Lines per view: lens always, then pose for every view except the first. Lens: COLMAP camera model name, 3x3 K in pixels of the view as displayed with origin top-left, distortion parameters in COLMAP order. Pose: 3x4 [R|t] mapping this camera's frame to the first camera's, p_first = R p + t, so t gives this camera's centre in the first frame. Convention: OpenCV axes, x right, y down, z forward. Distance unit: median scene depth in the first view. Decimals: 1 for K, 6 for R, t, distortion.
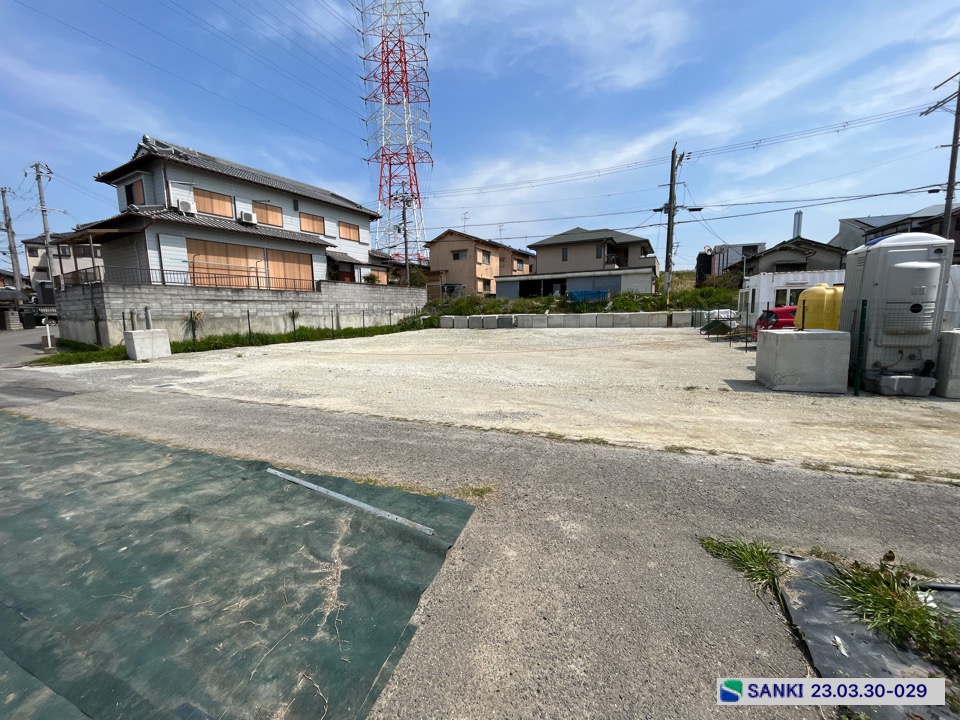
lens RADIAL K [[388.7, 0, 480.4], [0, 388.7, 358.3], [0, 0, 1]] dist [-0.002439, -0.000399]
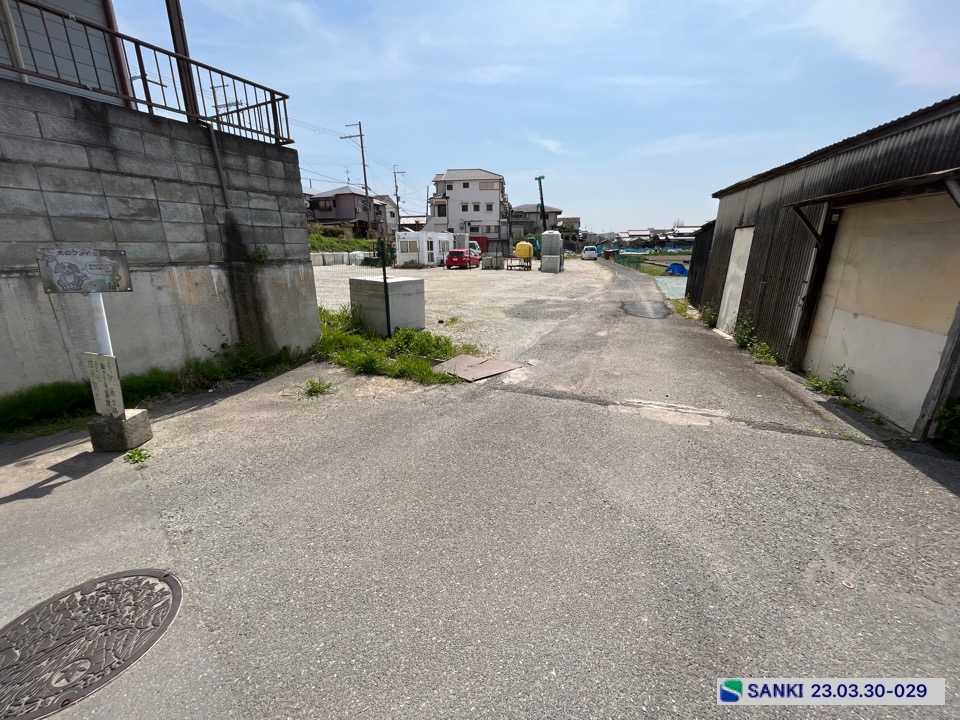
lens RADIAL K [[388.7, 0, 480.9], [0, 388.7, 359.5], [0, 0, 1]] dist [-0.002439, -0.000399]
pose [[-0.047541, -0.258566, 0.964823, -0.846603], [0.127275, 0.956474, 0.262600, -0.053034], [-0.990727, 0.135282, -0.012562, 0.535457]]
